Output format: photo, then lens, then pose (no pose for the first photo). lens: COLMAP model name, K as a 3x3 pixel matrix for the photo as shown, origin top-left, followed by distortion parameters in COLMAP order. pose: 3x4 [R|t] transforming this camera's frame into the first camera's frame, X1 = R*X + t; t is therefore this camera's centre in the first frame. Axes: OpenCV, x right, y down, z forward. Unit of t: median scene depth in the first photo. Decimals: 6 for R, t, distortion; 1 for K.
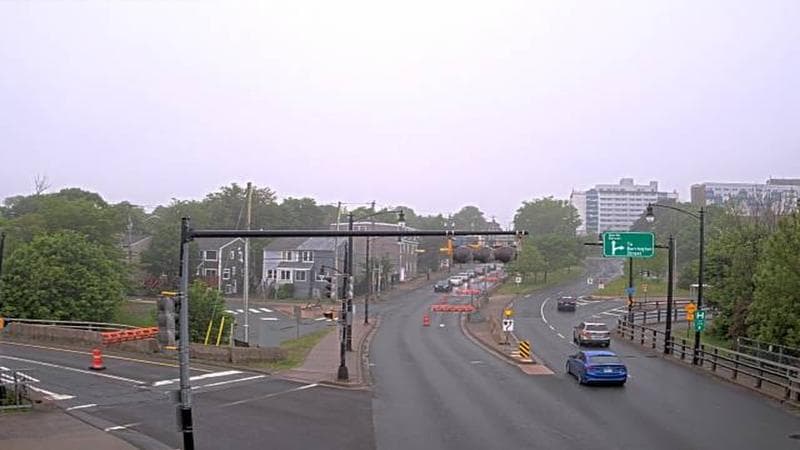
lens RADIAL K [[388.1, 0, 400.0], [0, 388.1, 225.0], [0, 0, 1]] dist [-0.000045, 0.000791]
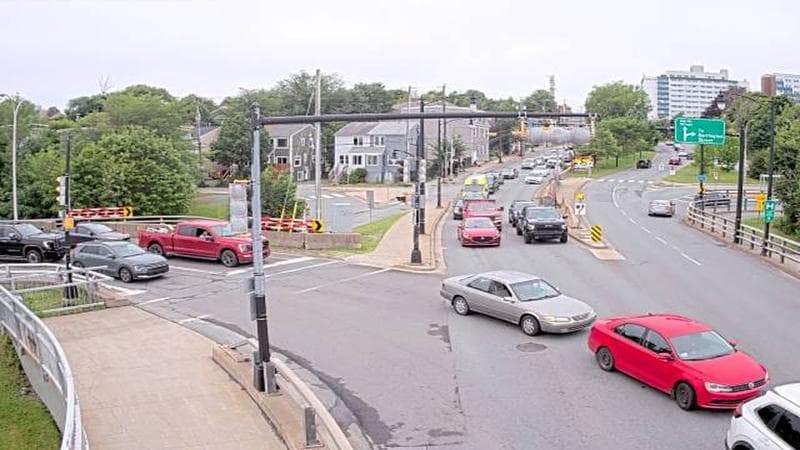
lens RADIAL K [[388.1, 0, 400.0], [0, 388.1, 225.0], [0, 0, 1]] dist [-0.000045, 0.000791]
pose [[0.999806, -0.012905, -0.014901, -0.166466], [0.013342, 0.999474, 0.029572, 0.259399], [0.014512, -0.029765, 0.999452, -0.002374]]
